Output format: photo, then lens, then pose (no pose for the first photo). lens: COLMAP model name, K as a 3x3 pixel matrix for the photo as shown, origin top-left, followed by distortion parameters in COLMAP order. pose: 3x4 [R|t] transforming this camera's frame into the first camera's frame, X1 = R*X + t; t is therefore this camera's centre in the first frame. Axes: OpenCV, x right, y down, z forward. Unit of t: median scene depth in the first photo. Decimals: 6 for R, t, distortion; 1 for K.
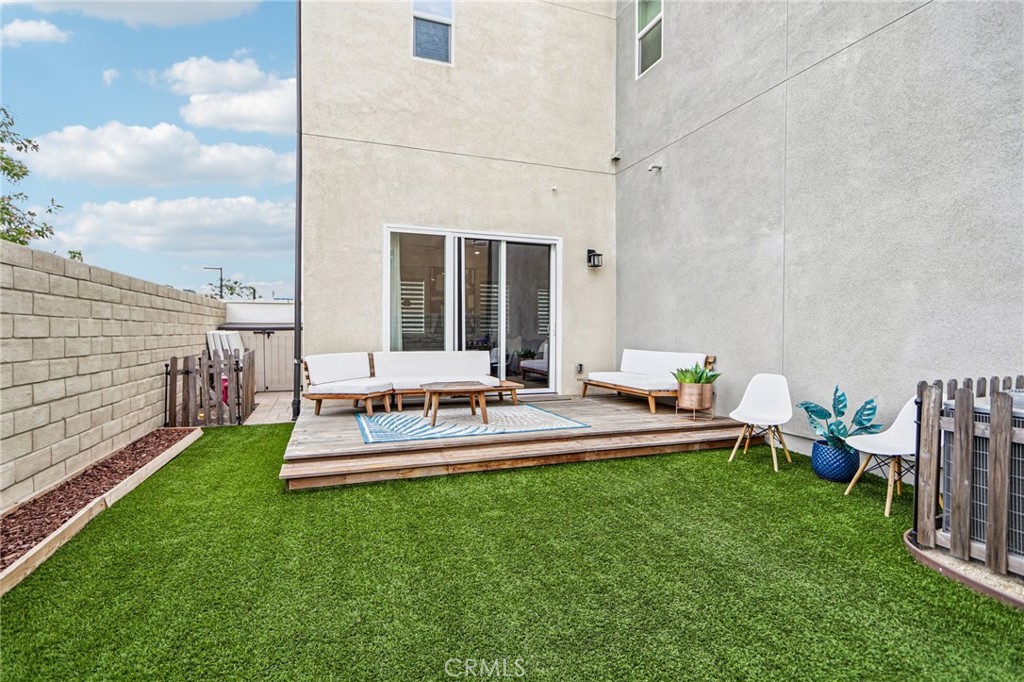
lens RADIAL K [[472.5, 0, 495.9], [0, 472.5, 326.9], [0, 0, 1]] dist [-0.003304, -0.000228]
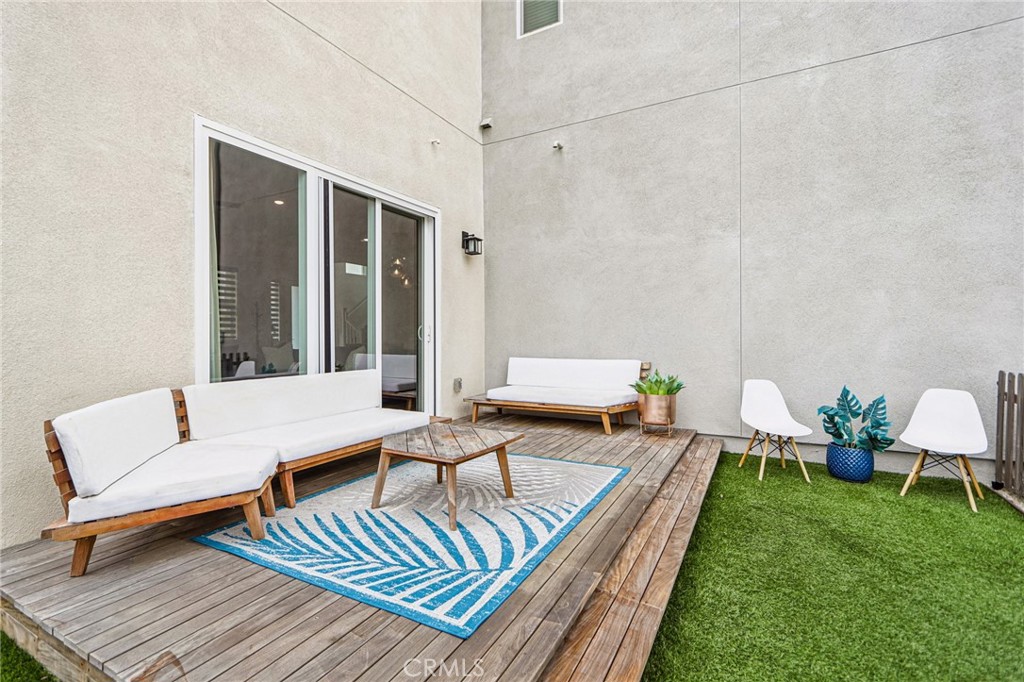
lens RADIAL K [[472.5, 0, 495.9], [0, 472.5, 326.9], [0, 0, 1]] dist [-0.003304, -0.000228]
pose [[0.753972, 0.004052, 0.656894, -0.334980], [0.000091, 0.999980, -0.006274, -0.001412], [-0.656907, 0.004790, 0.753957, 0.457732]]
